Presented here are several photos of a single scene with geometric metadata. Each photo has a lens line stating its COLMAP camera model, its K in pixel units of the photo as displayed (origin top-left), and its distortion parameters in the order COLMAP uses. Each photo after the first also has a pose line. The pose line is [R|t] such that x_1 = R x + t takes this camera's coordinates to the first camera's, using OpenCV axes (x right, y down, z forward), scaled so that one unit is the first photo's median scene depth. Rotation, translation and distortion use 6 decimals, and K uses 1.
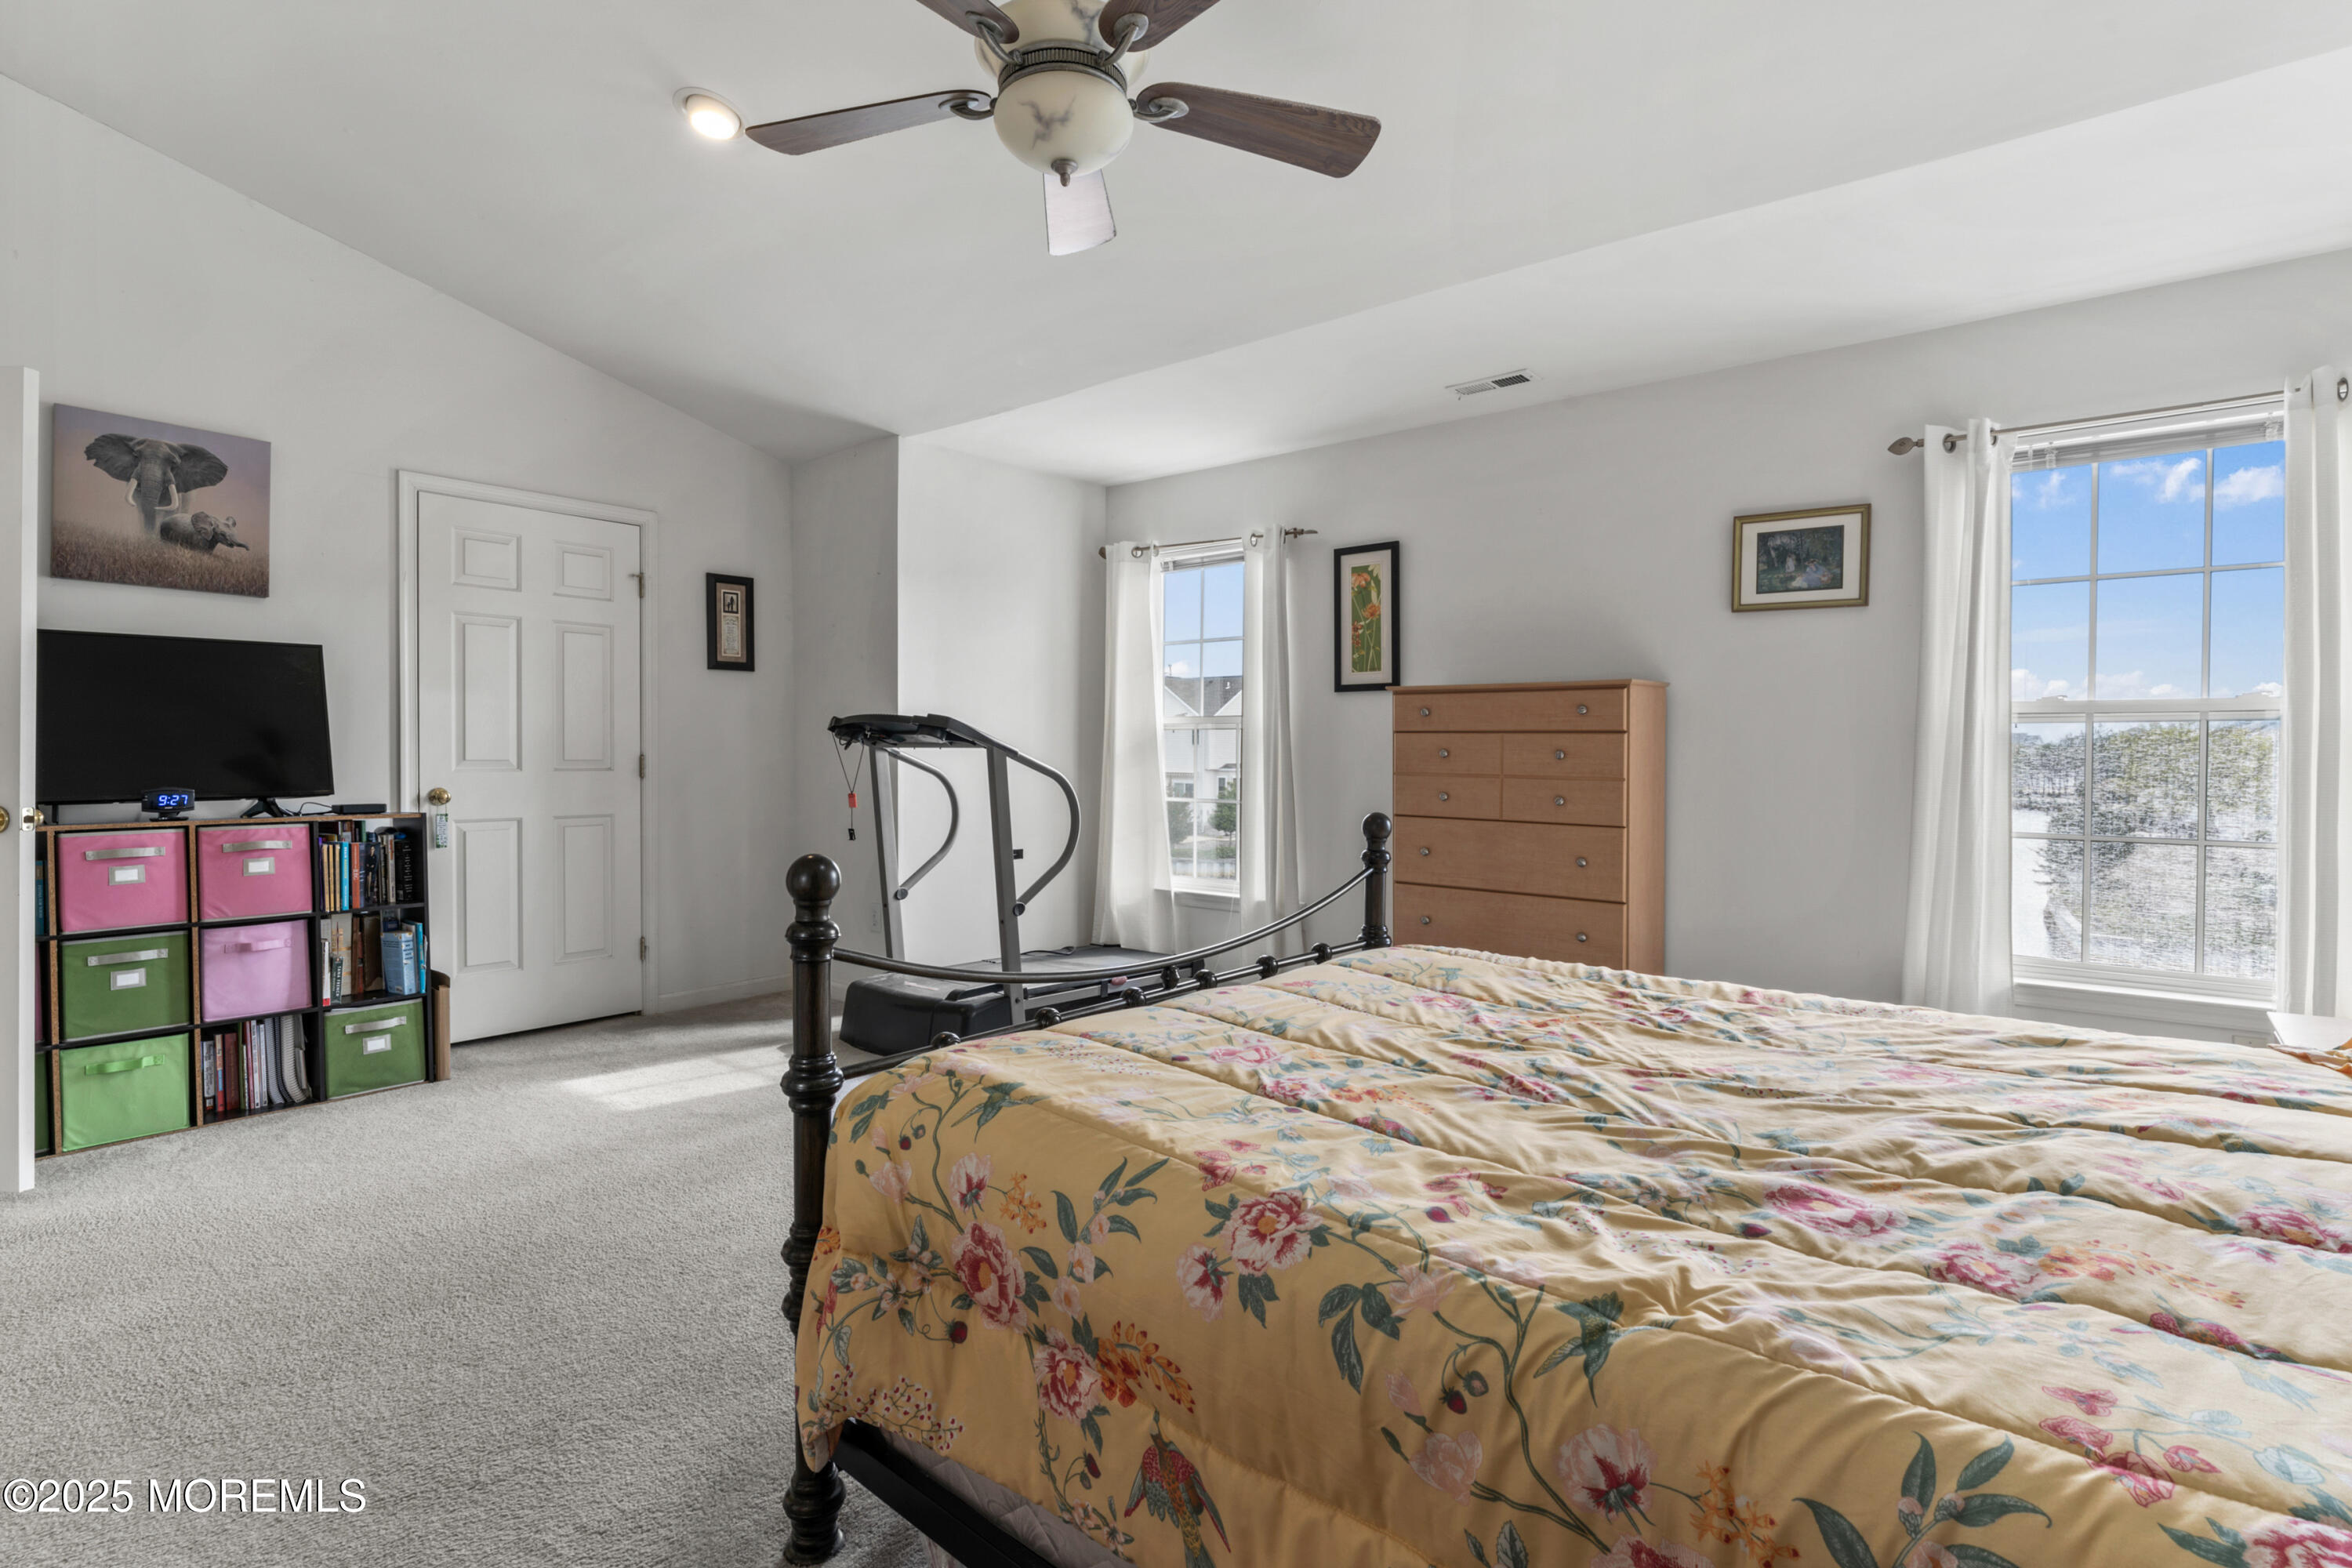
lens RADIAL K [[1132.3, 0, 1171.6], [0, 1132.3, 785.4], [0, 0, 1]] dist [-0.000489, 0.001503]
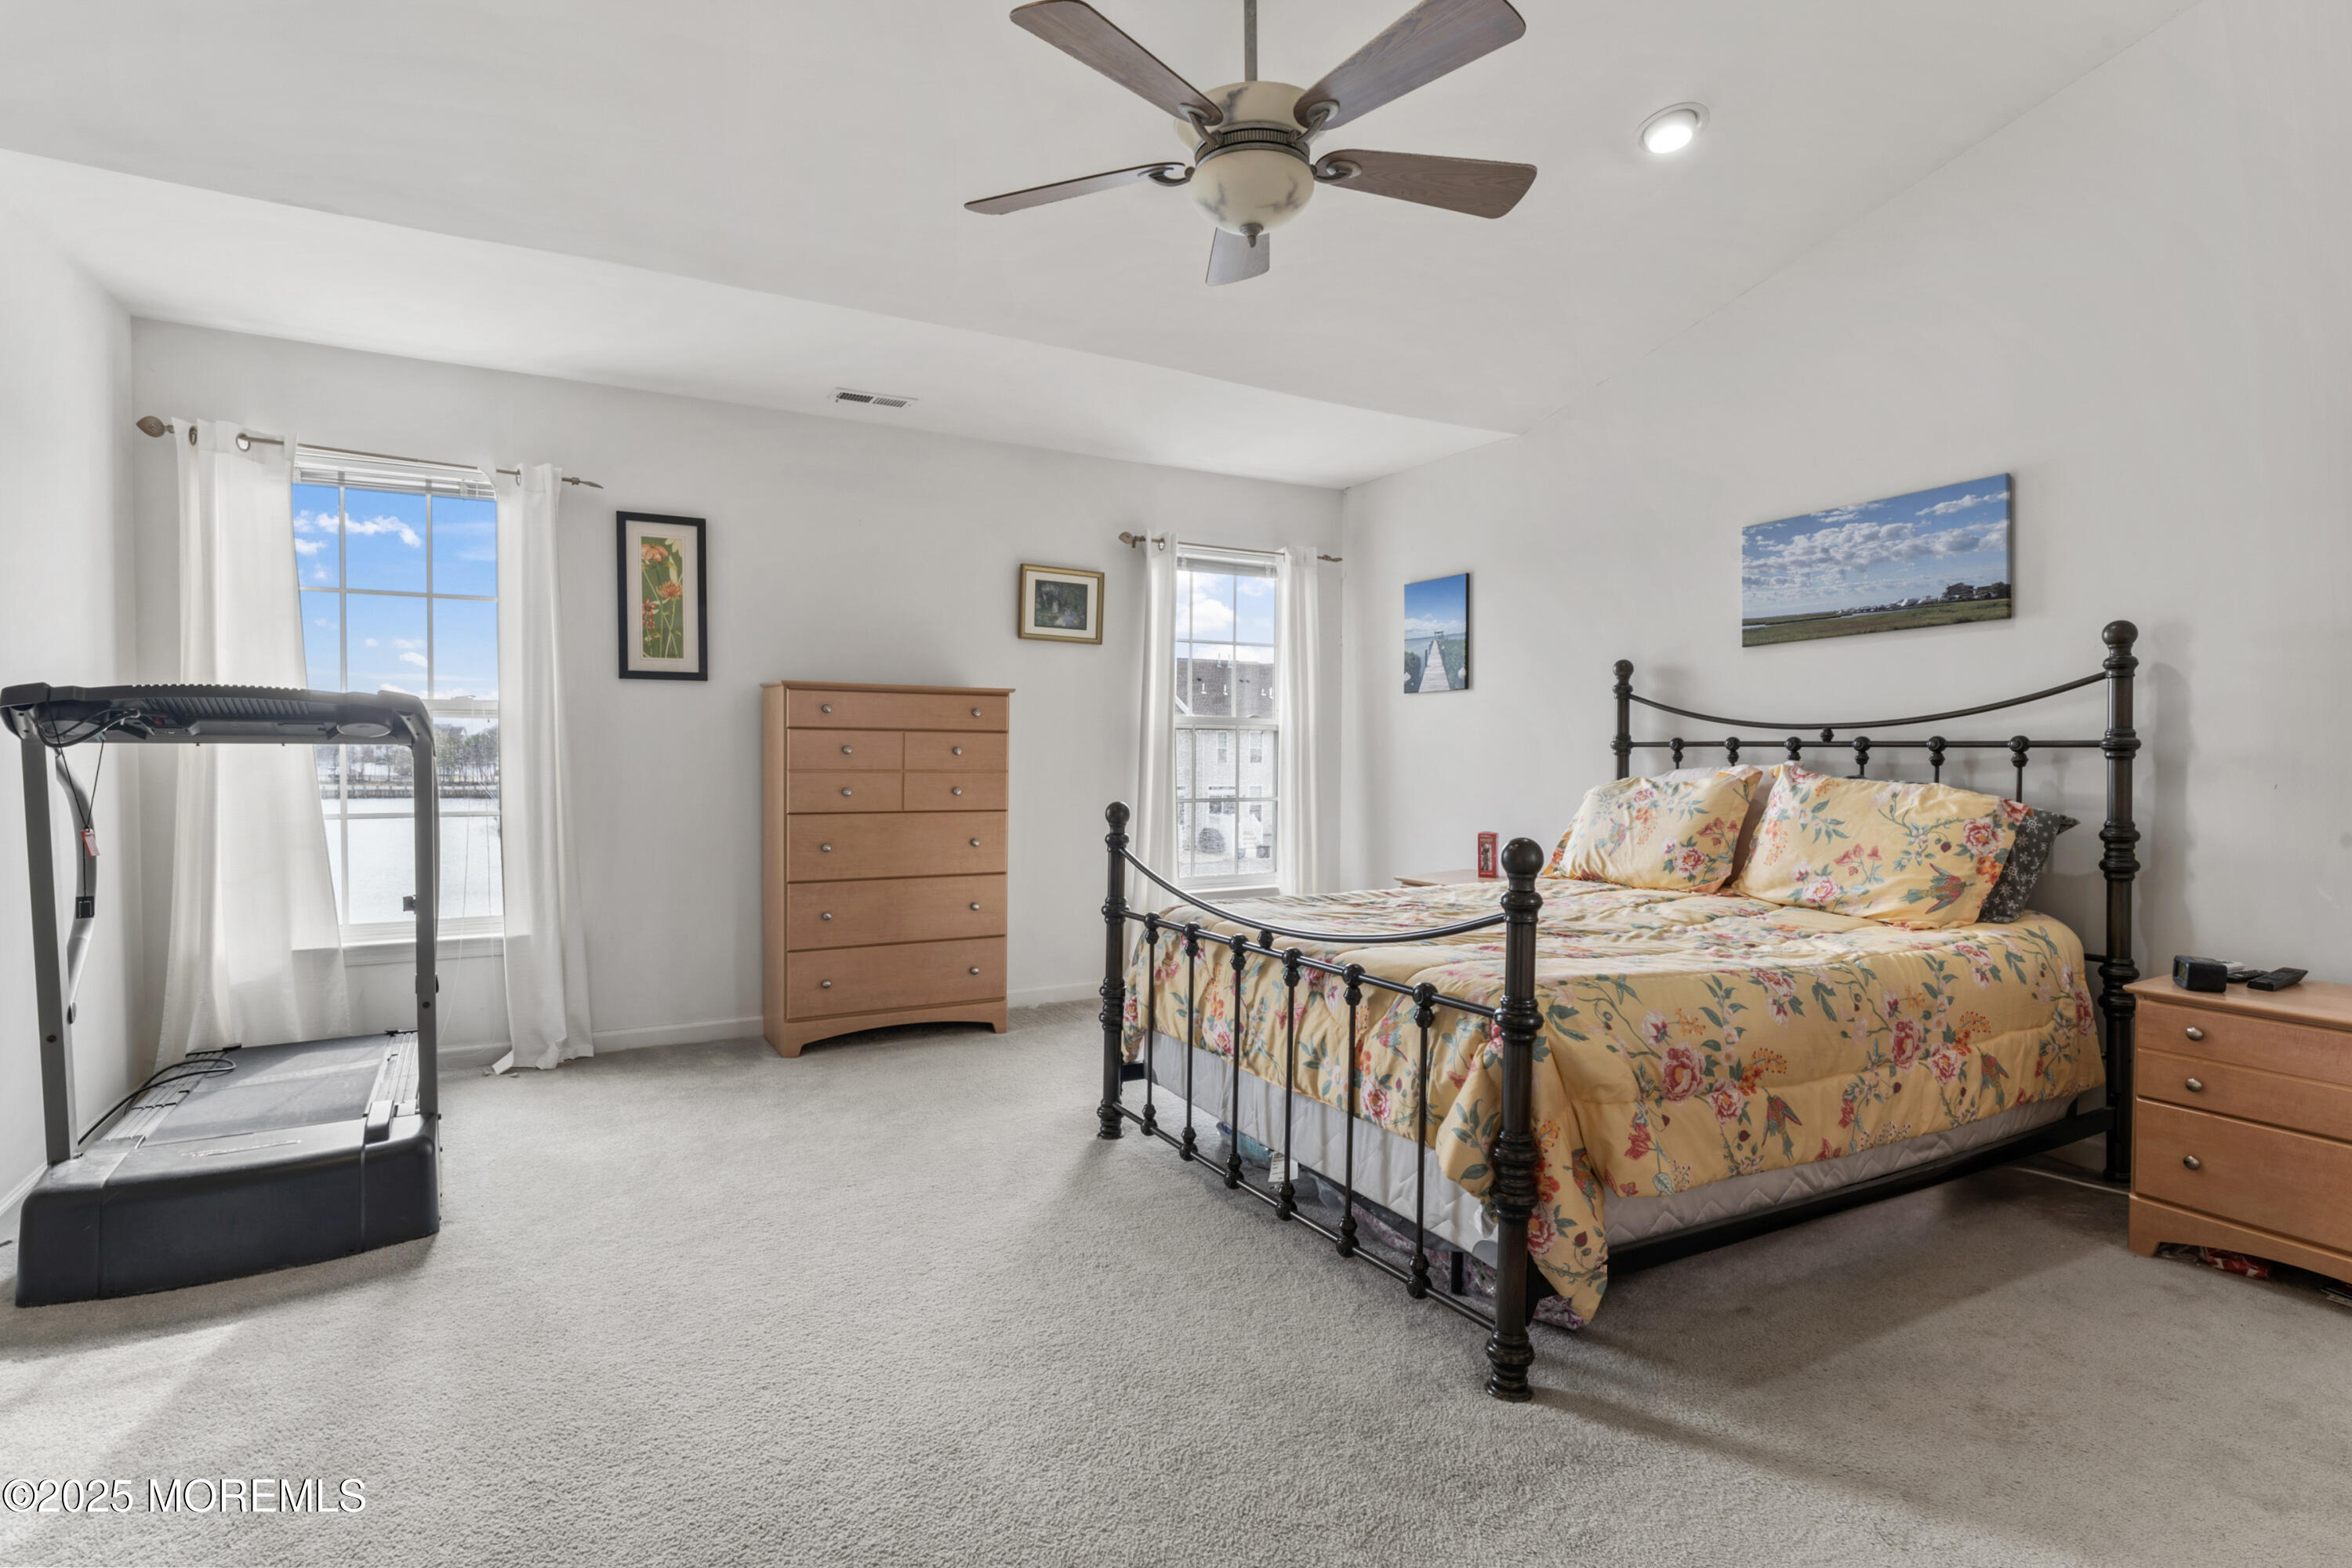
lens RADIAL K [[1178.3, 0, 1167.9], [0, 1178.3, 805.7], [0, 0, 1]] dist [-0.011749, 0.000149]
pose [[0.359817, -0.046716, 0.931853, -0.707115], [0.024594, 0.998874, 0.040579, -0.015280], [-0.932699, 0.008317, 0.360561, 0.380403]]
